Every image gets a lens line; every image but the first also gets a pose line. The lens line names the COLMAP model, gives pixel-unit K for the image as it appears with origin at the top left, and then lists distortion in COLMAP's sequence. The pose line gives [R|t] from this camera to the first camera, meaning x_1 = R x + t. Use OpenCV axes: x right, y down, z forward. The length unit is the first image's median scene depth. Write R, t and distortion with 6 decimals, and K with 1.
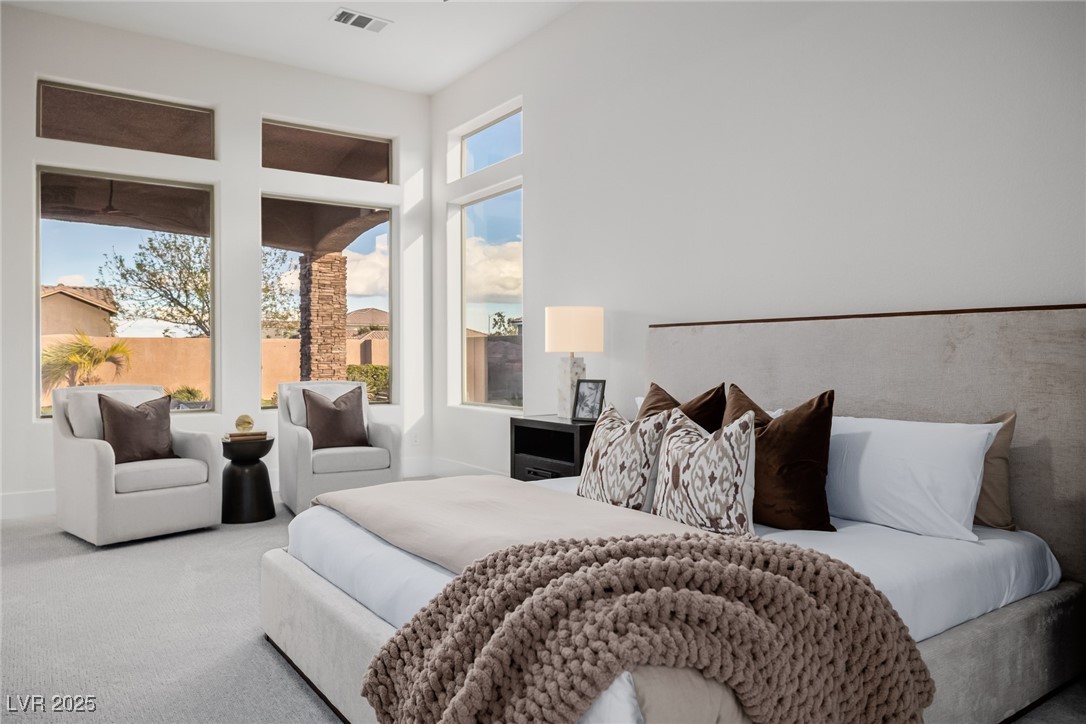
lens RADIAL K [[751.4, 0, 543.0], [0, 751.4, 362.0], [0, 0, 1]] dist [-0.006044, -0.001928]
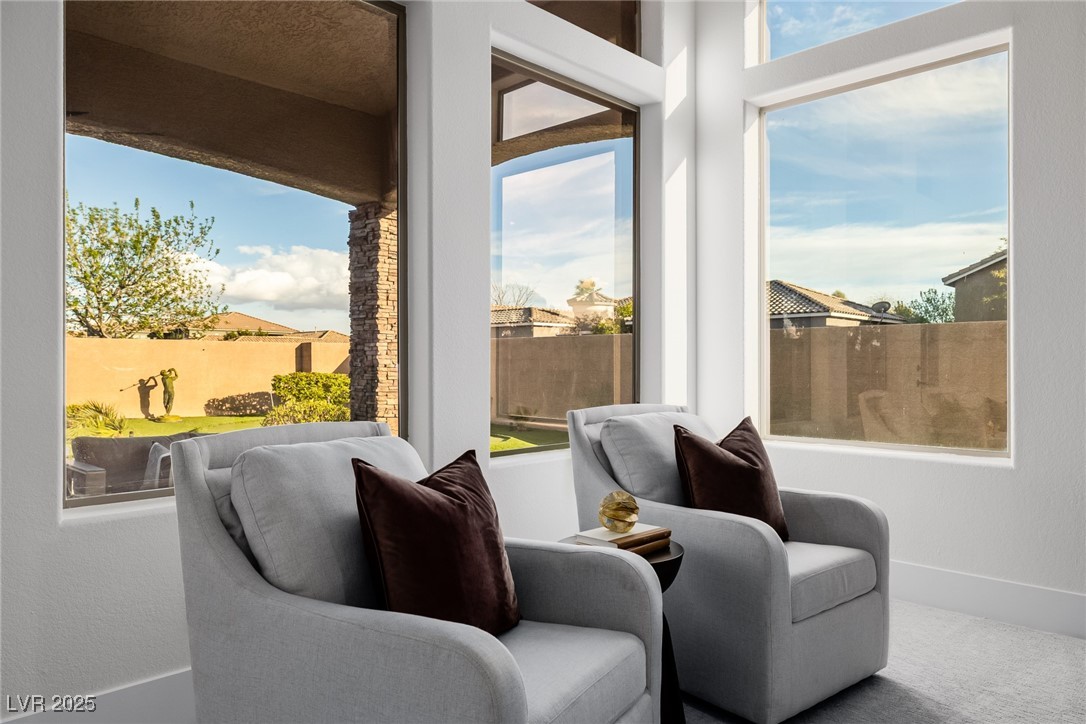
lens RADIAL K [[751.4, 0, 543.0], [0, 751.4, 362.0], [0, 0, 1]] dist [-0.006044, -0.001928]
pose [[0.984627, 0.007671, 0.174501, -0.280653], [-0.005509, 0.999902, -0.012868, 0.001733], [-0.174583, 0.011709, 0.984573, 0.324663]]
